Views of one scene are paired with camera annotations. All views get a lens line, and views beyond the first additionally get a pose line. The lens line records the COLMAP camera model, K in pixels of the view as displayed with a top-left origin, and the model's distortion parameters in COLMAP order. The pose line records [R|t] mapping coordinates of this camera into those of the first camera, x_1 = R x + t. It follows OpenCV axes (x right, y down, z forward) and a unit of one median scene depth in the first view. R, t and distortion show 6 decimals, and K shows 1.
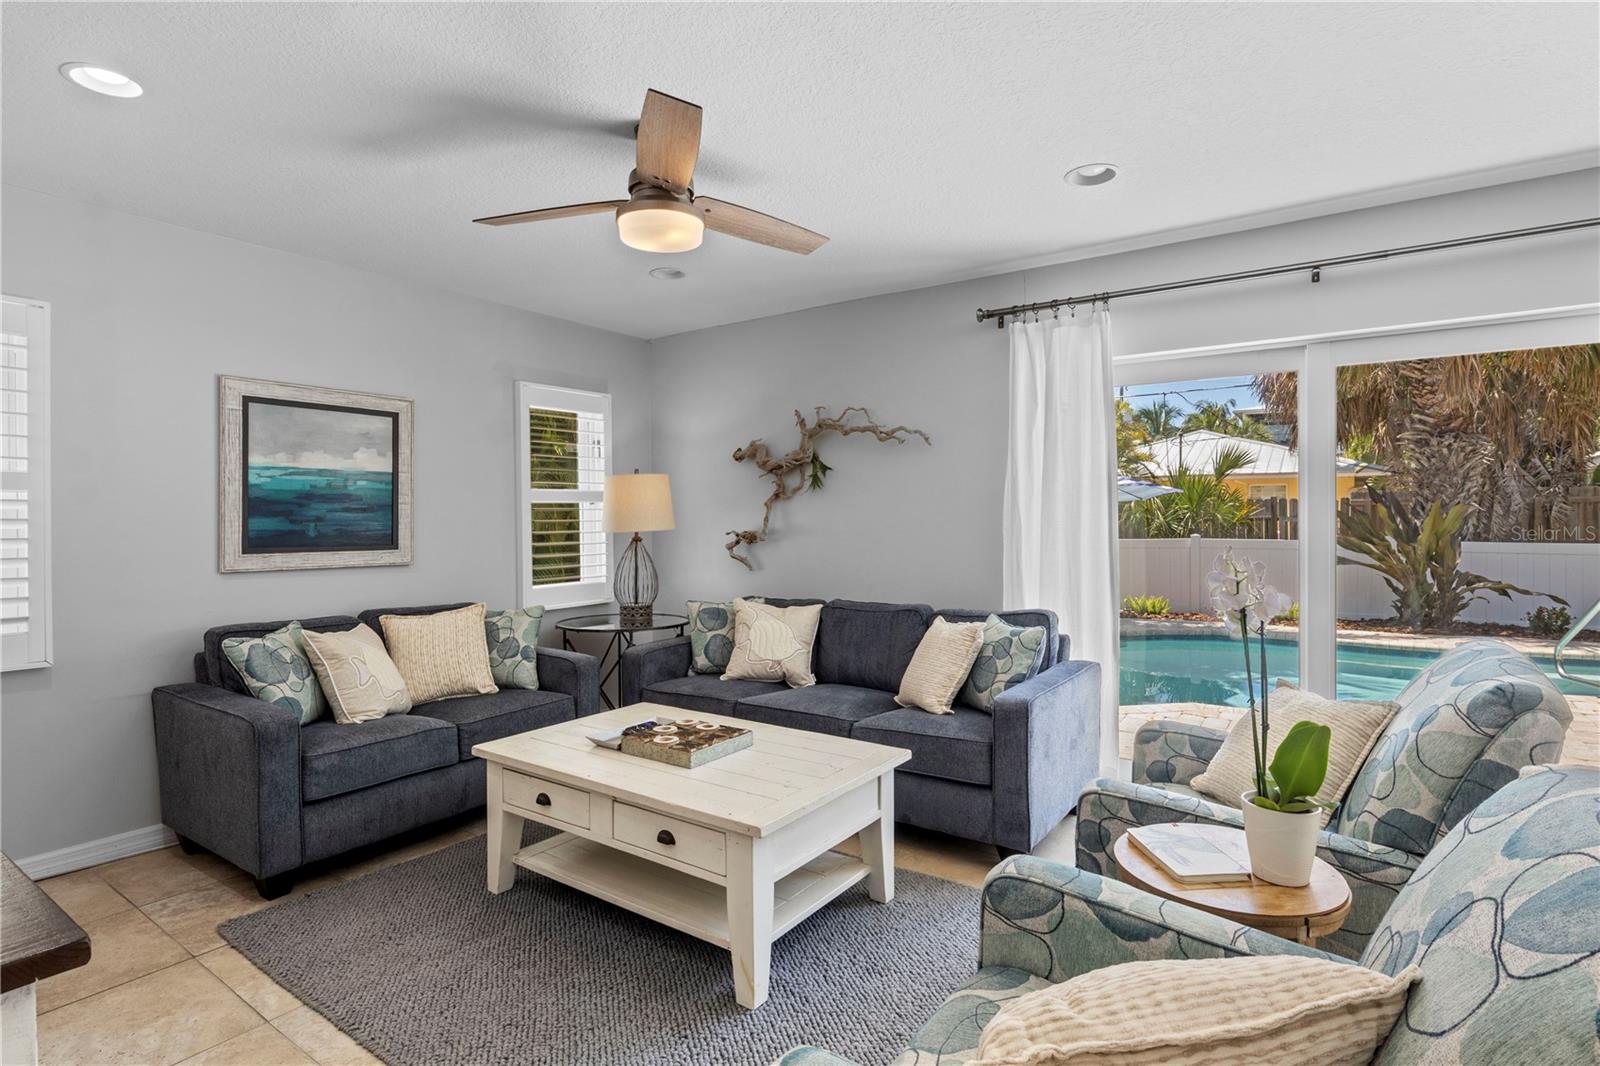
lens RADIAL K [[803.1, 0, 791.2], [0, 803.1, 517.0], [0, 0, 1]] dist [-0.012972, 0.000499]
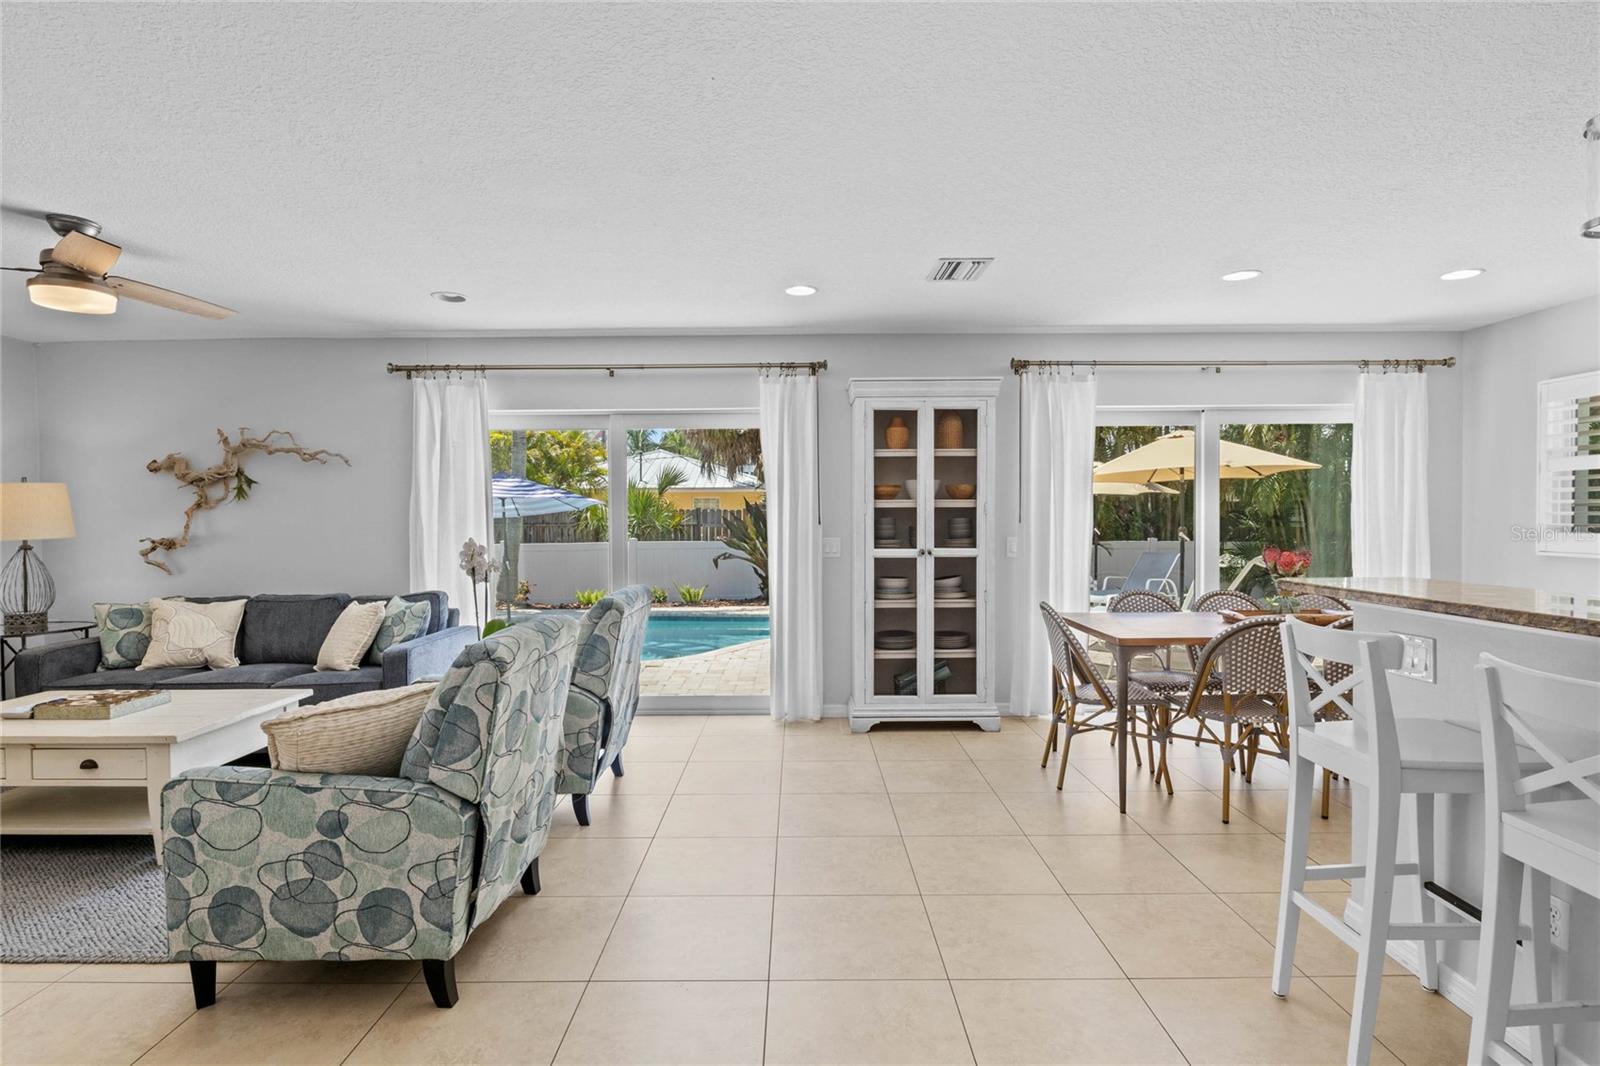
lens RADIAL K [[803.1, 0, 803.8], [0, 803.1, 532.1], [0, 0, 1]] dist [-0.012972, 0.000499]
pose [[0.814602, -0.009759, 0.579939, 0.029731], [0.004263, 0.999932, 0.010837, 0.002237], [-0.580005, -0.006356, 0.814588, -0.458561]]
